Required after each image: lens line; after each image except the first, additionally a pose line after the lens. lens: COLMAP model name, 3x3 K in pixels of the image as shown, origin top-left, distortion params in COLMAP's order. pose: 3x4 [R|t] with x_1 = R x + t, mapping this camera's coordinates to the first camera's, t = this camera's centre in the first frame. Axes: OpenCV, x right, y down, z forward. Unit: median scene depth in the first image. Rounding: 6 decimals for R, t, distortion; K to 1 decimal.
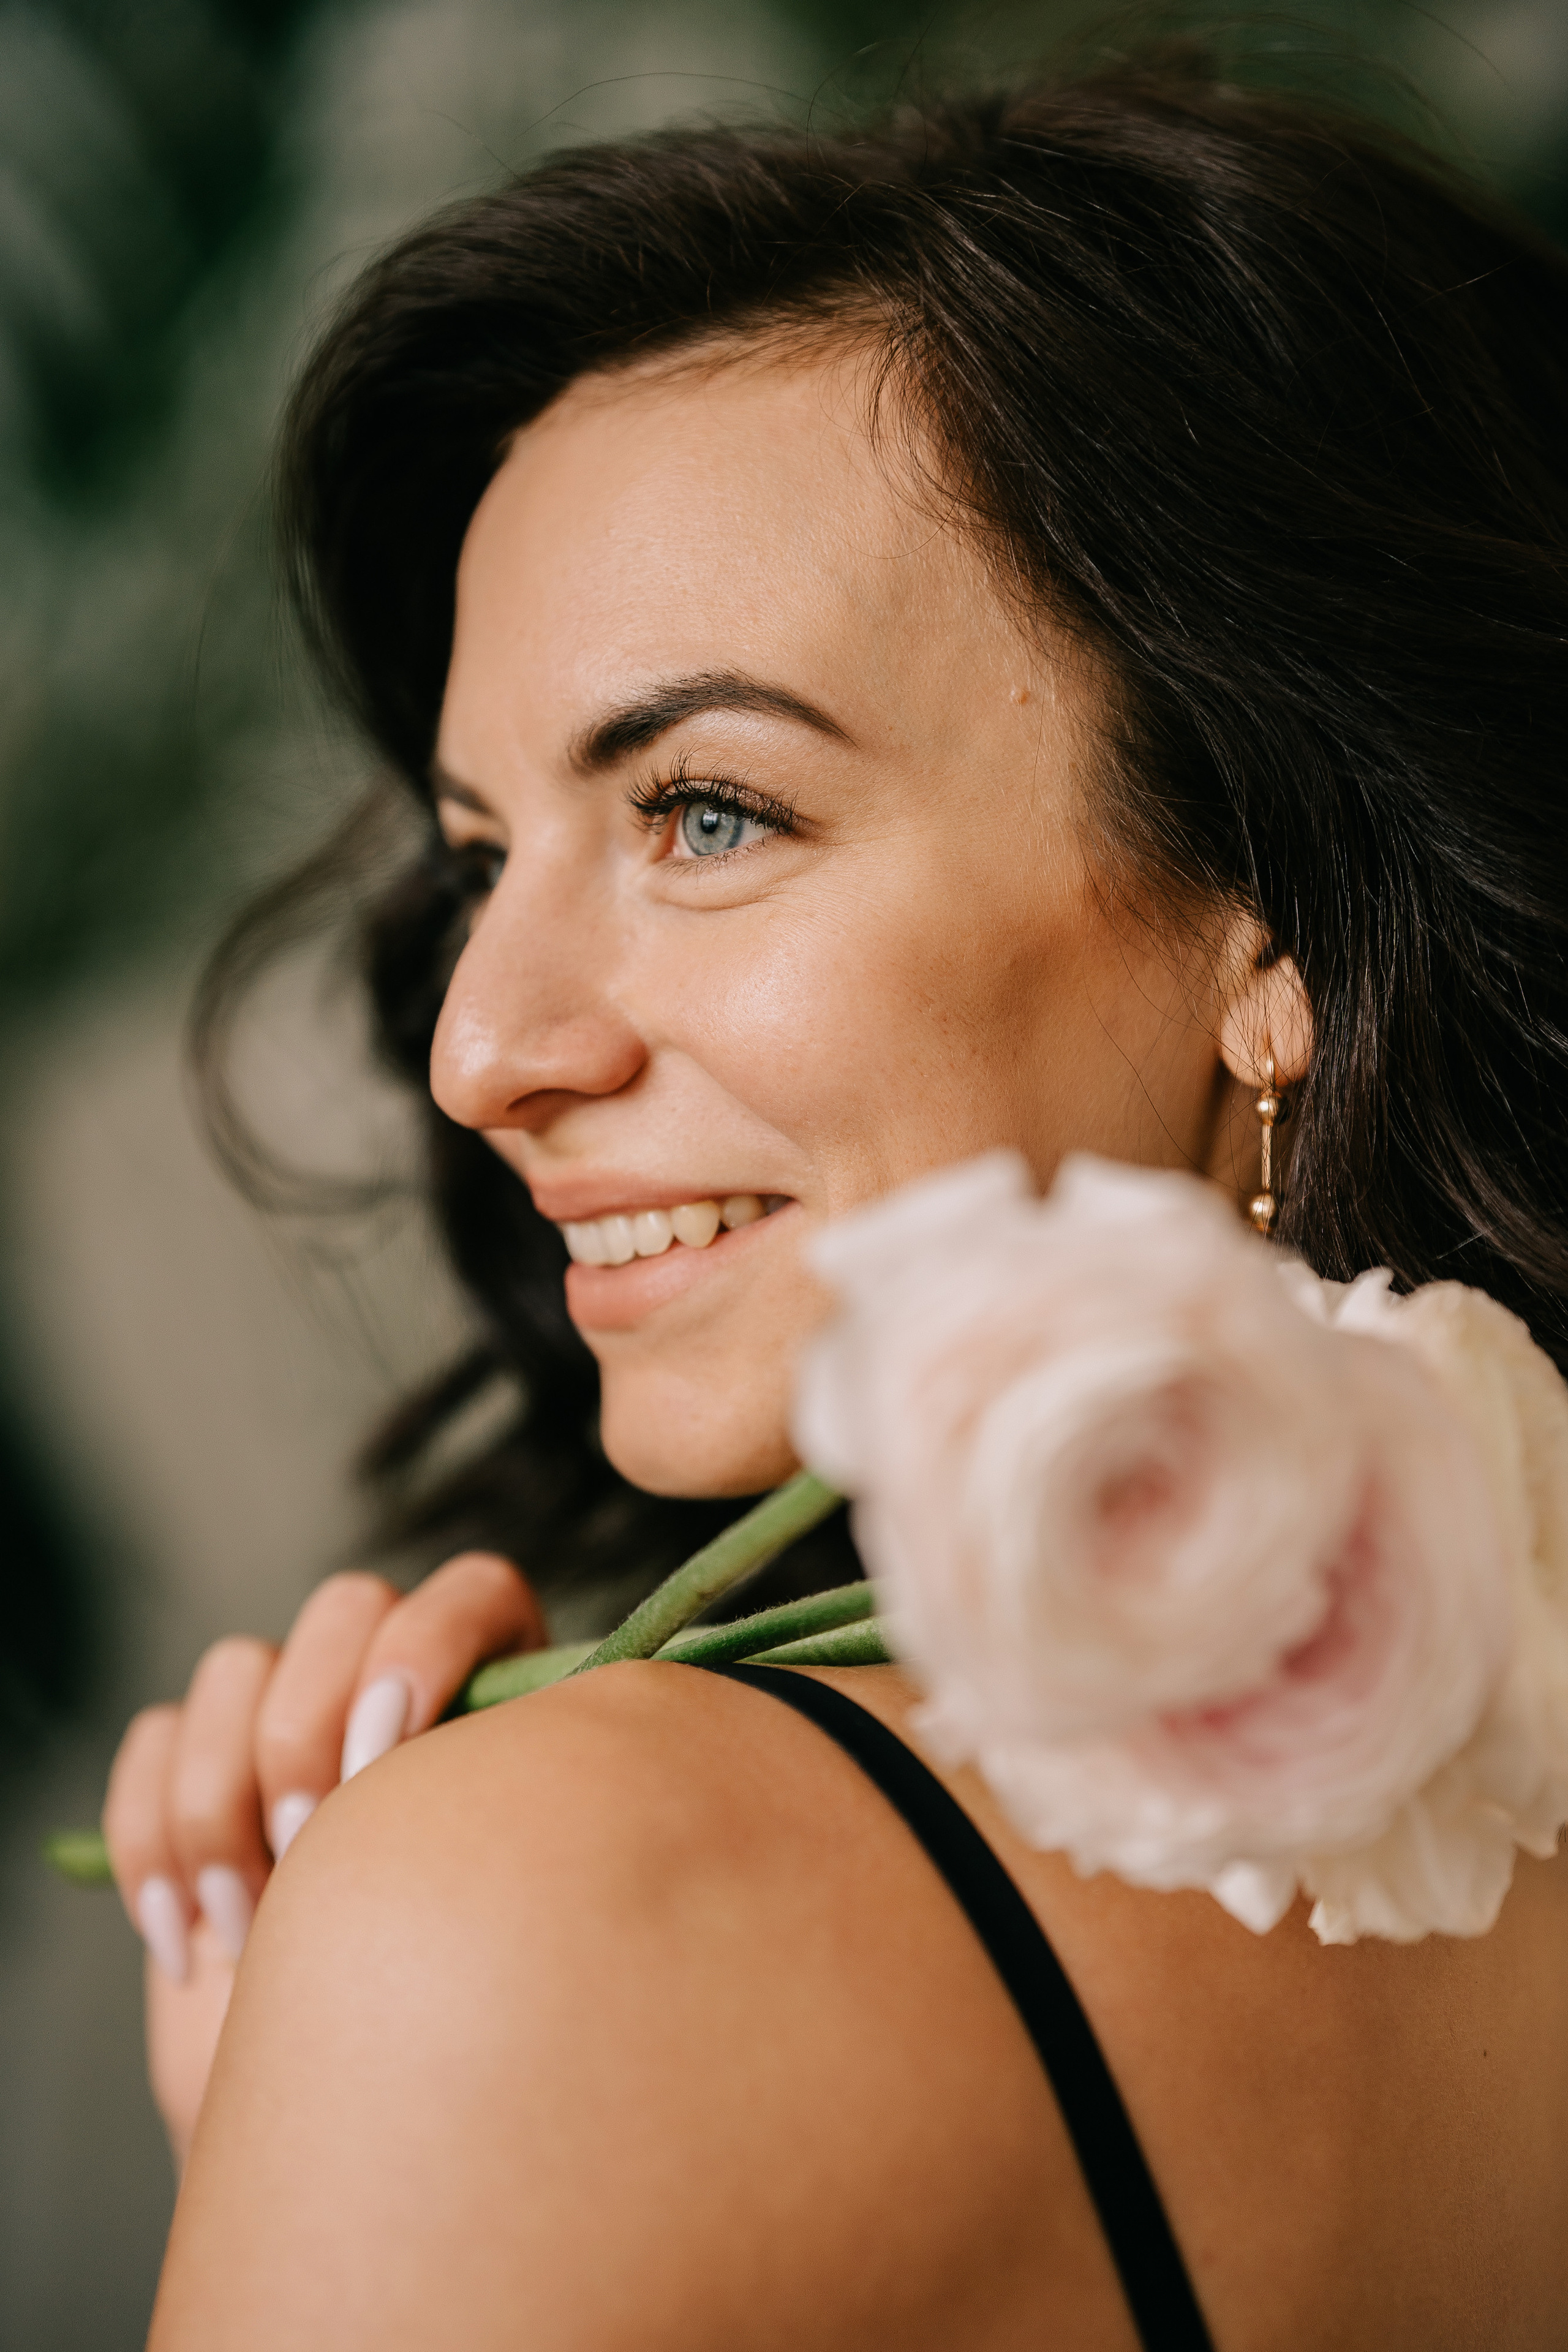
lens RADIAL K [[5432.1, 0, 795.6], [0, 5432.1, 1184.4], [0, 0, 1]] dist [1.099434, 0.000000]
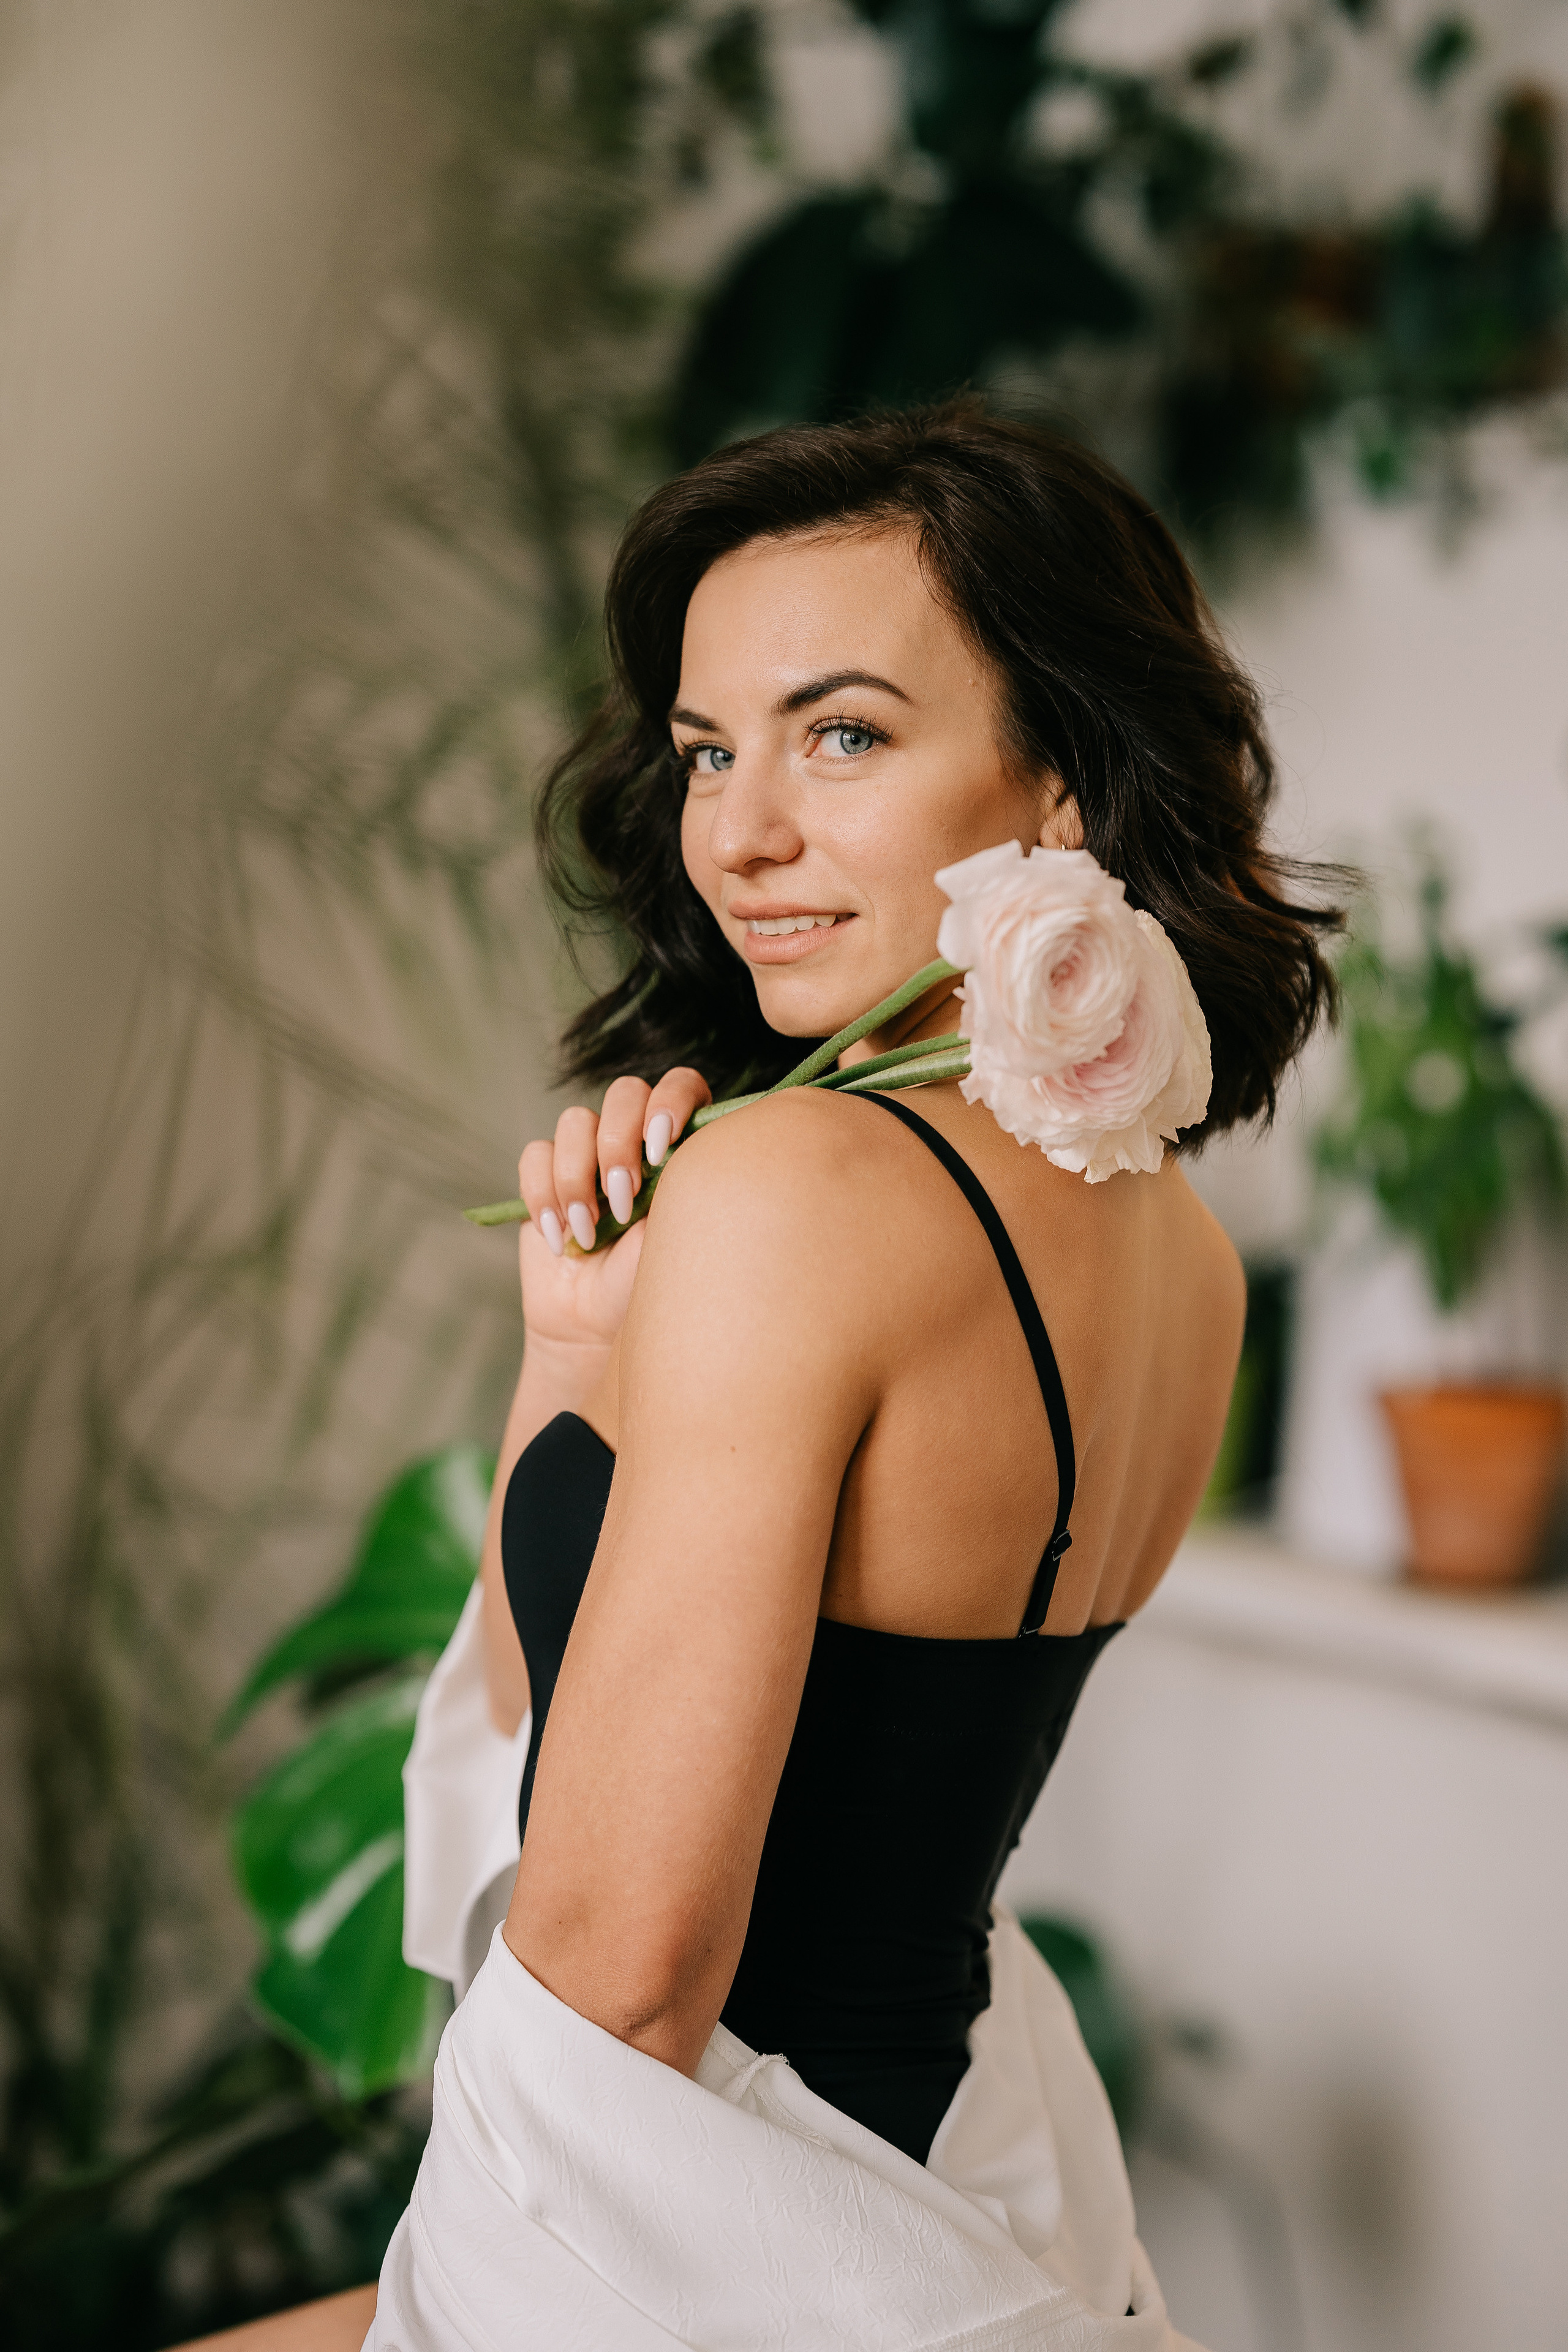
lens RADIAL K [[5432.1, 0, 820.8], [0, 5432.1, 1222.8], [0, 0, 1]] dist [1.099434, 0.000000]
pose [[0.993936, 0.006005, 0.109799, -0.300077], [-0.007899, 0.999827, 0.016825, 0.110609], [-0.109679, -0.017590, 0.993811, -1.437141]]
